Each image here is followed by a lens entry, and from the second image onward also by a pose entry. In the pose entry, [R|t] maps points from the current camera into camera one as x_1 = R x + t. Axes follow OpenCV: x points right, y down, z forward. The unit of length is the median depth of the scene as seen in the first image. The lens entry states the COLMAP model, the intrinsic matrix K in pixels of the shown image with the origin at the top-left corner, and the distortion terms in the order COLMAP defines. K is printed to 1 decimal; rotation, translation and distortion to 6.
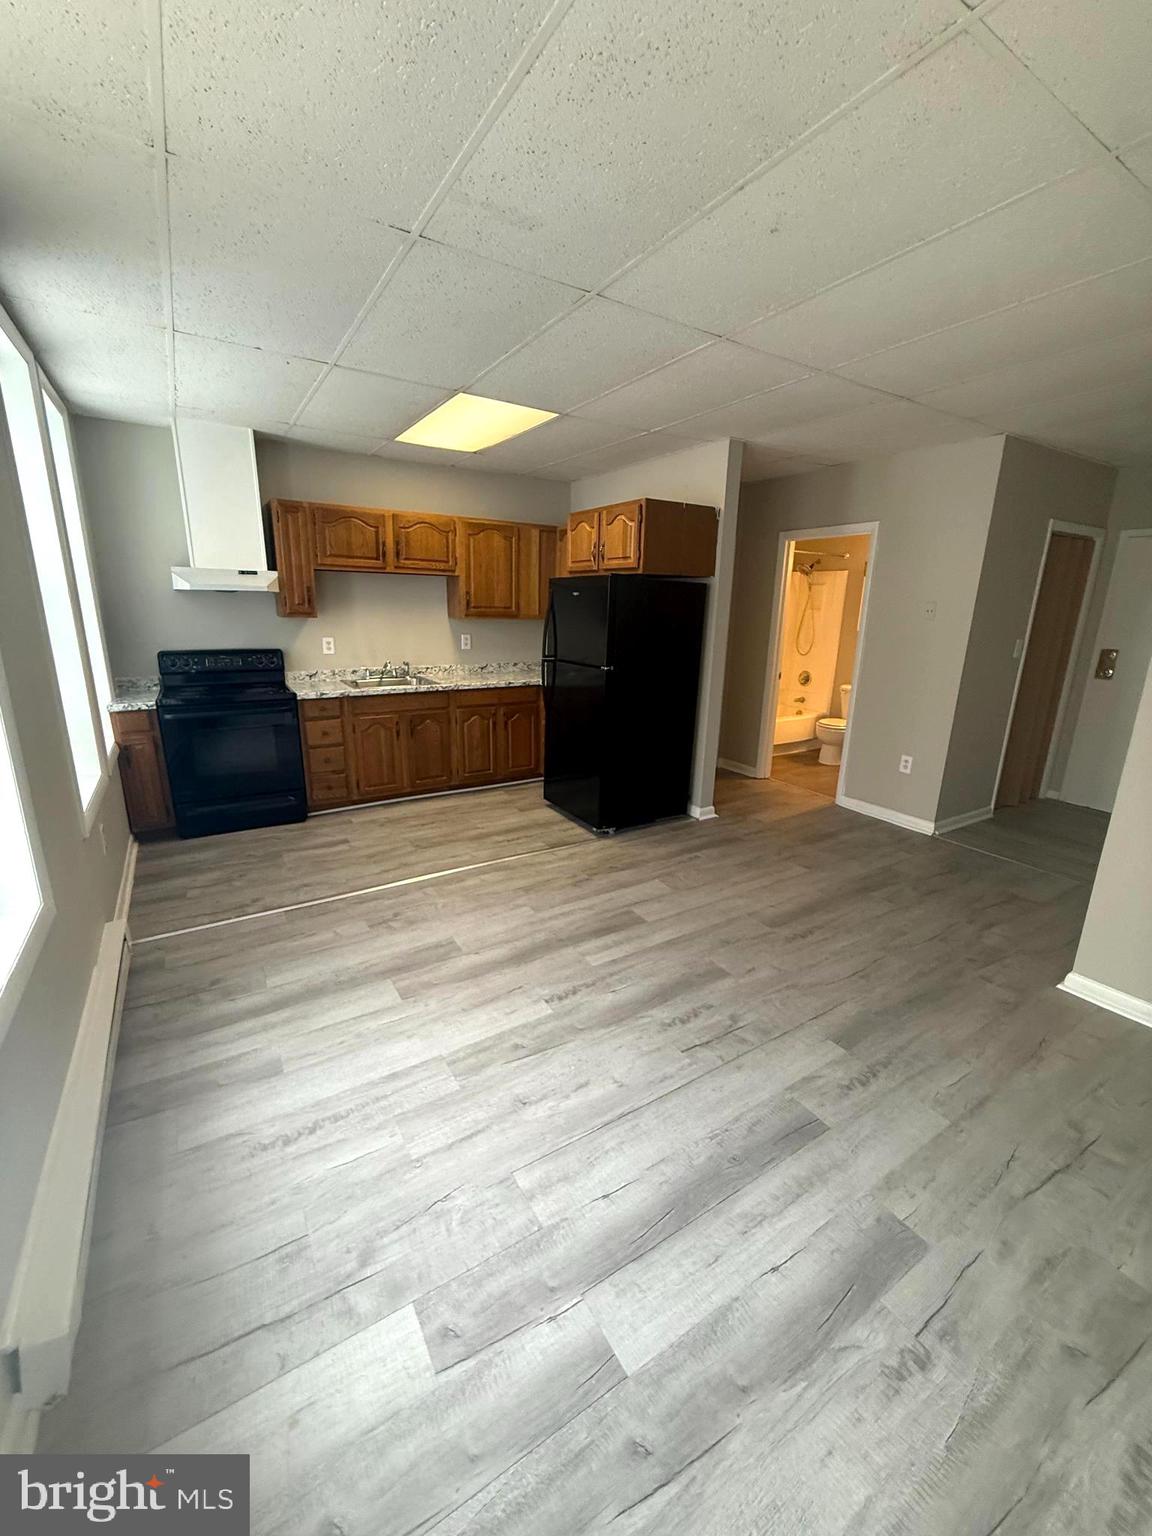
lens RADIAL K [[611.8, 0, 576.2], [0, 611.8, 765.1], [0, 0, 1]] dist [0.000540, 0.000005]
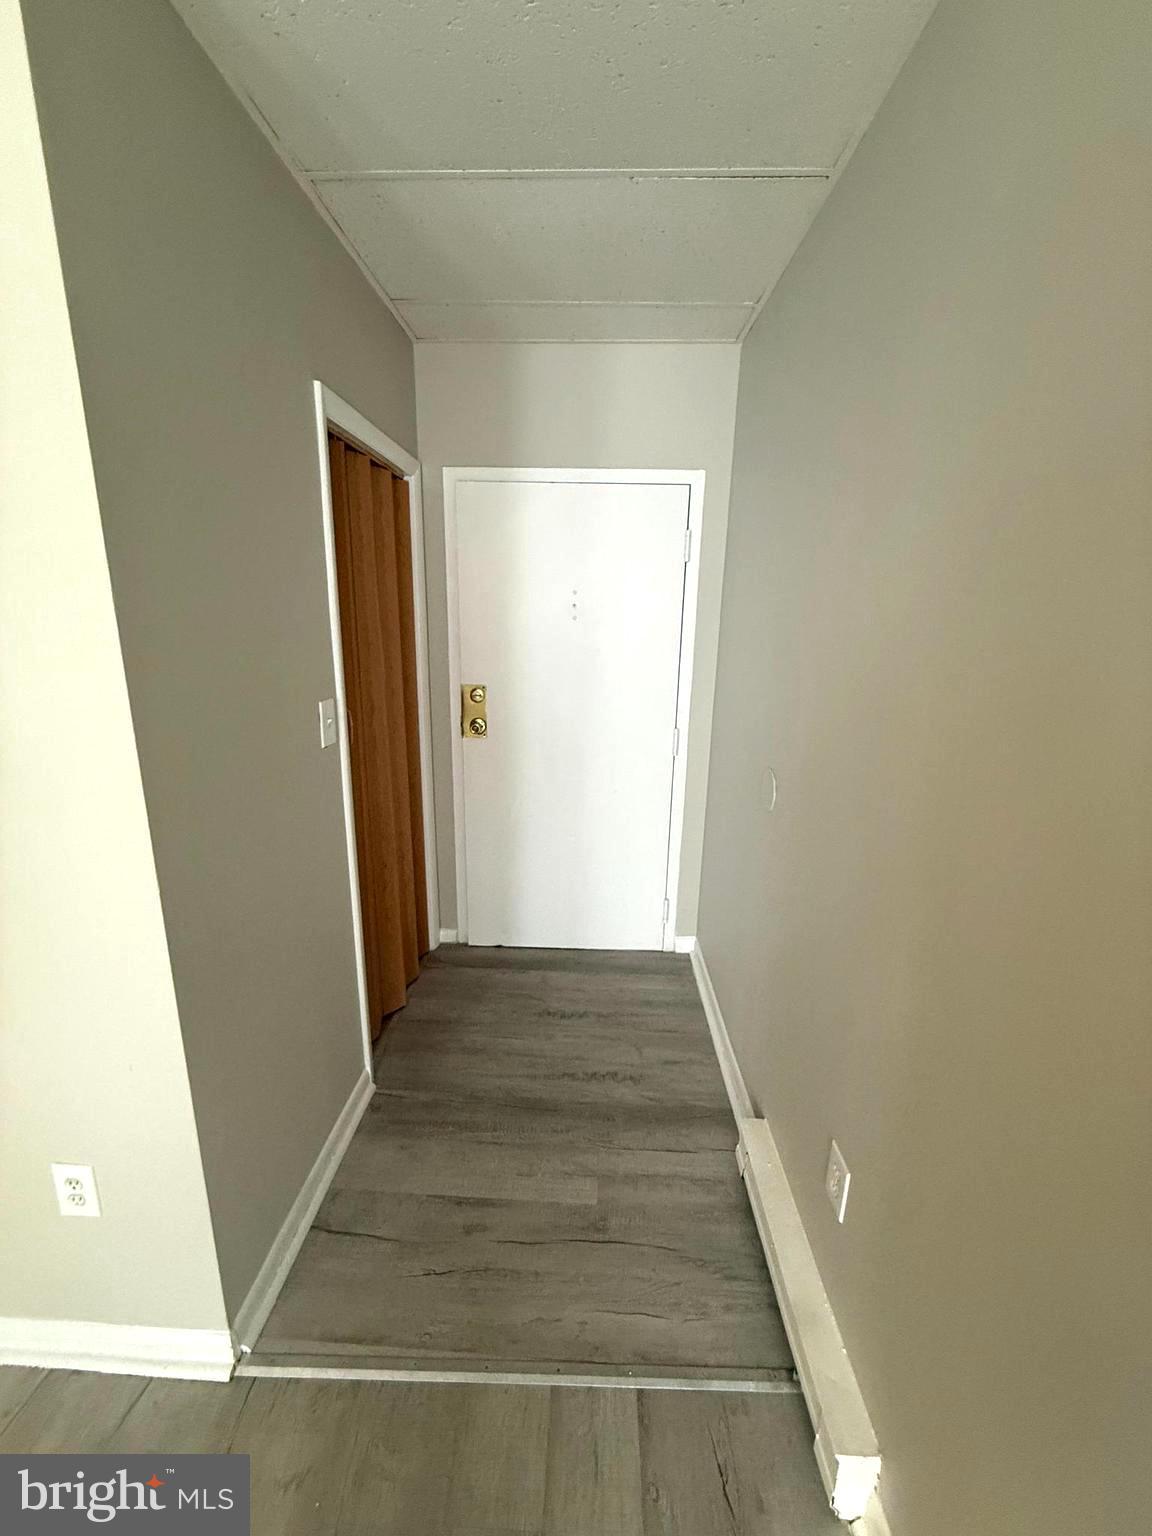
lens RADIAL K [[611.8, 0, 574.4], [0, 611.8, 772.2], [0, 0, 1]] dist [0.000540, 0.000005]
pose [[0.558625, -0.220634, 0.799537, 0.570296], [0.202366, 0.971094, 0.126585, -0.204578], [-0.804355, 0.091085, 0.587126, 0.751686]]
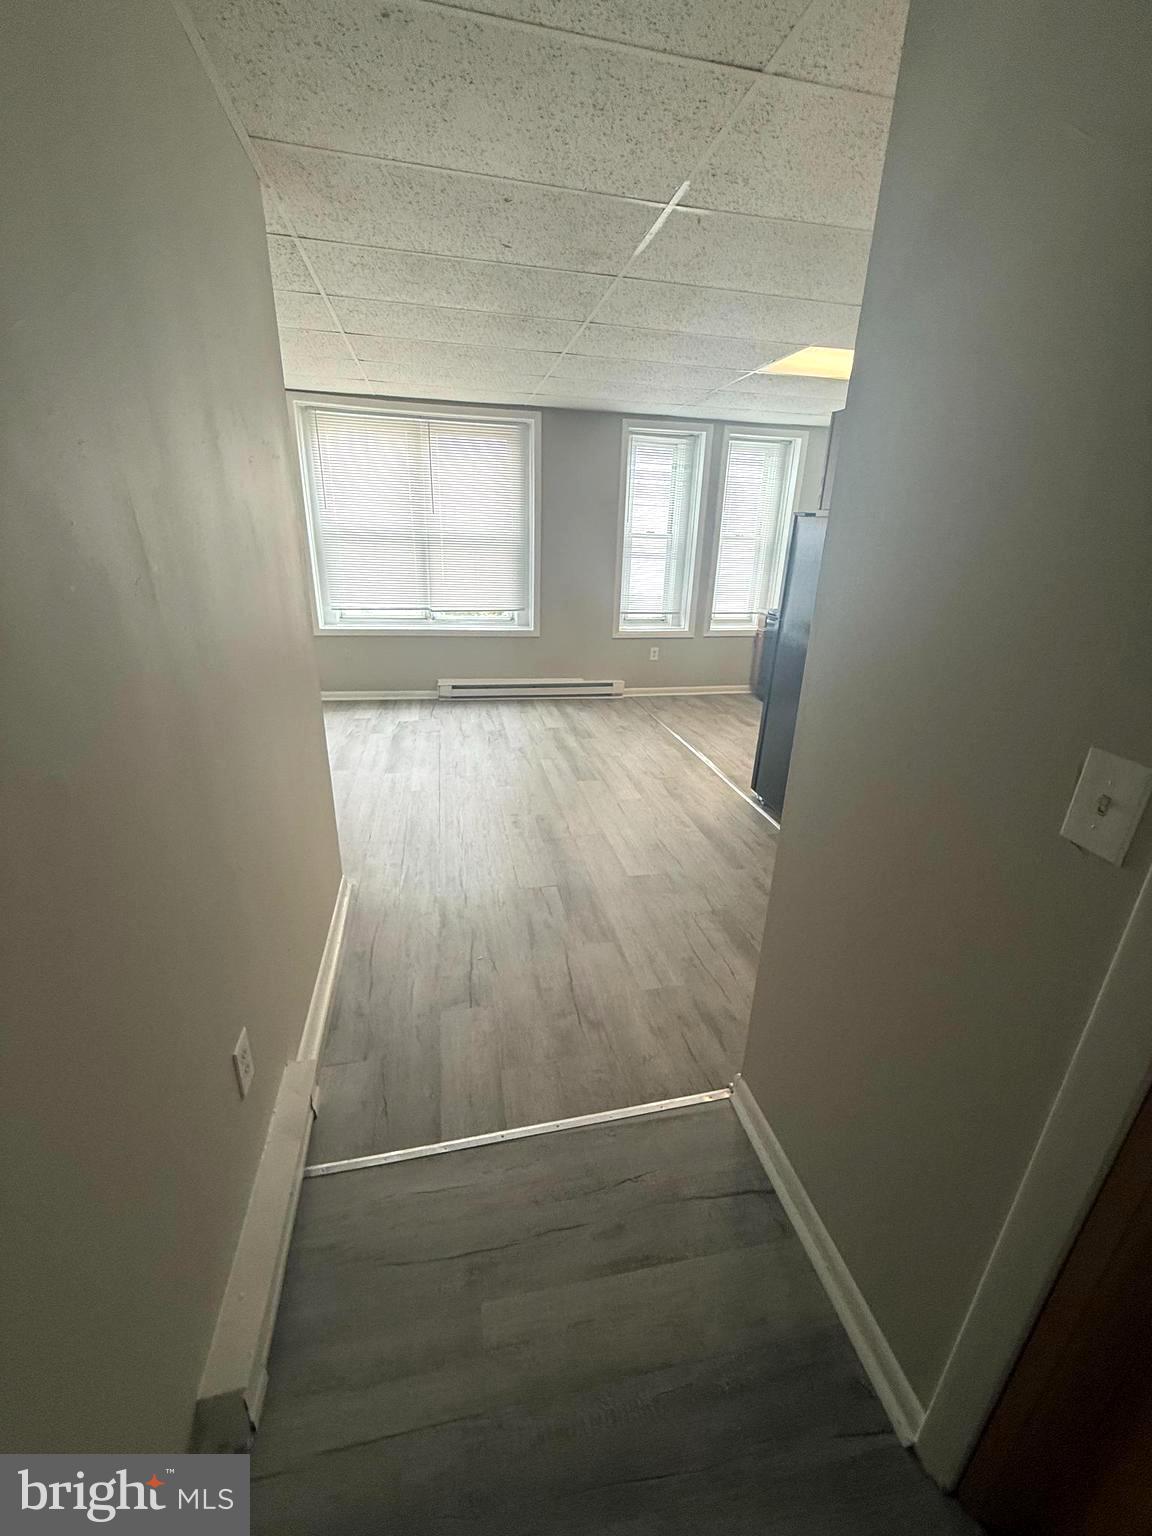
lens RADIAL K [[611.8, 0, 575.9], [0, 611.8, 762.1], [0, 0, 1]] dist [0.000540, 0.000005]
pose [[-0.339616, 0.302923, -0.890449, 1.067873], [-0.278328, 0.871951, 0.402784, -0.264537], [0.898440, 0.384628, -0.211816, 1.034041]]
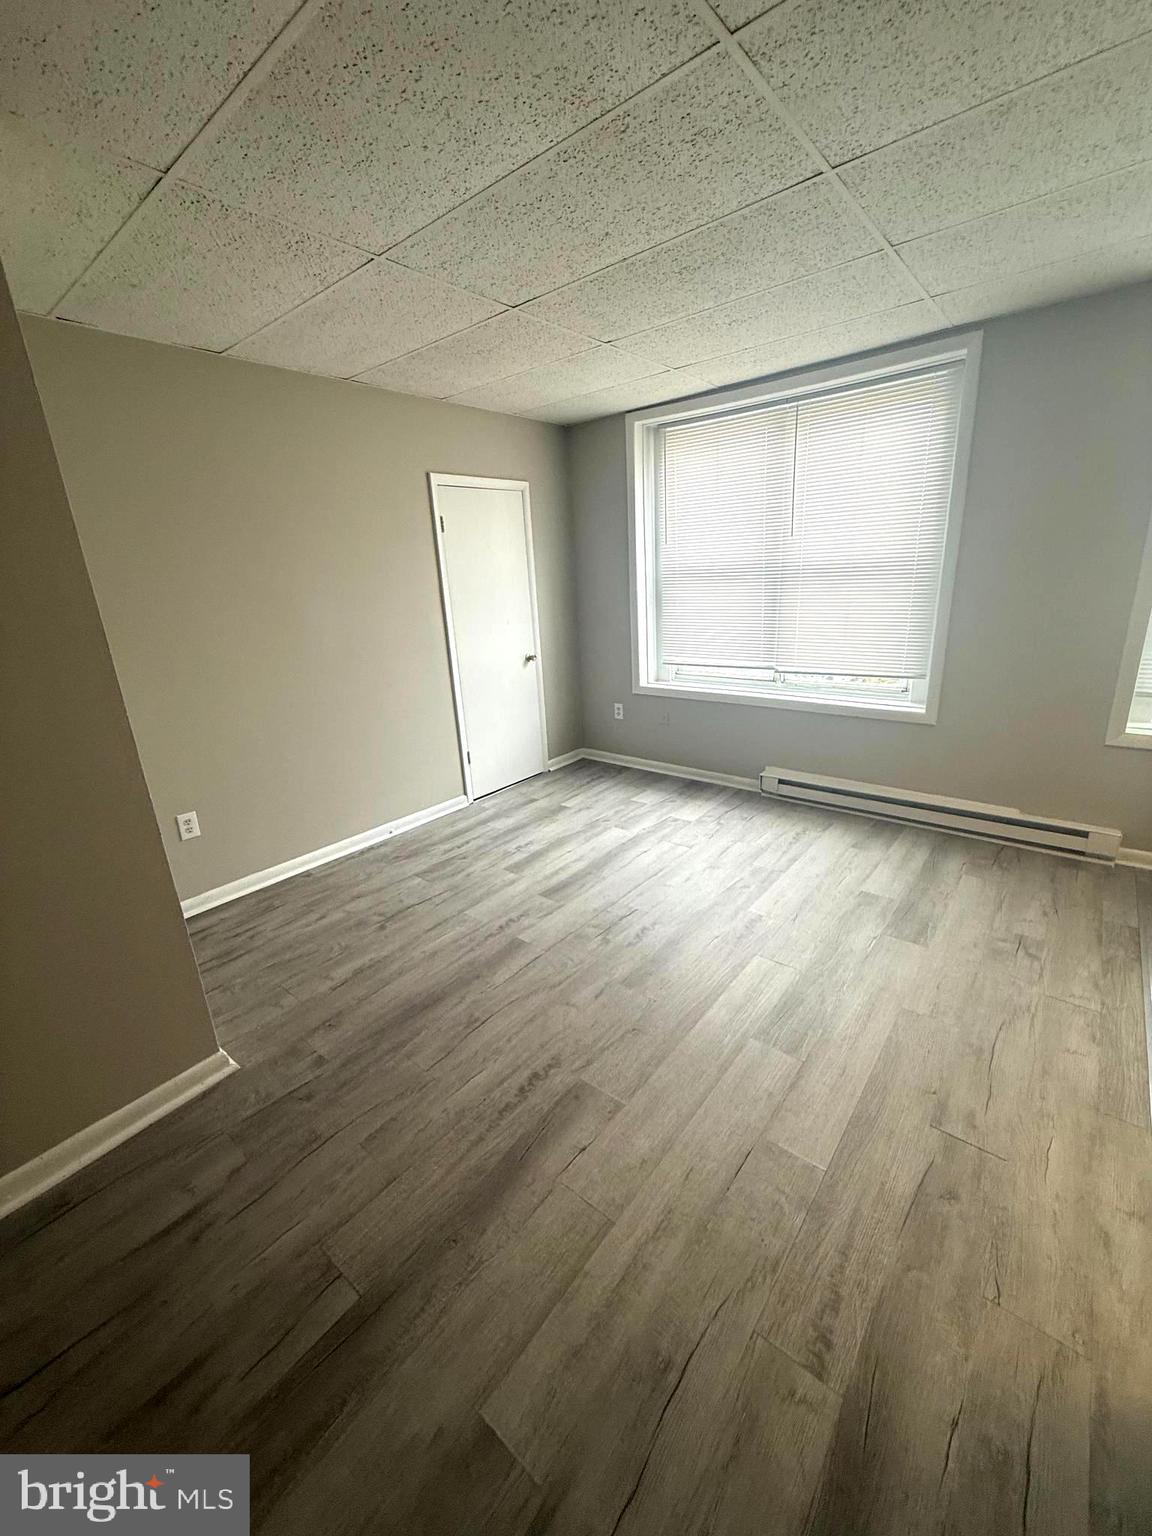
lens RADIAL K [[611.8, 0, 577.9], [0, 611.8, 762.1], [0, 0, 1]] dist [0.000540, 0.000005]
pose [[-0.945613, 0.124705, -0.300440, 0.380699], [-0.050544, 0.856054, 0.514410, -0.282879], [0.321342, 0.501618, -0.803193, 1.084617]]
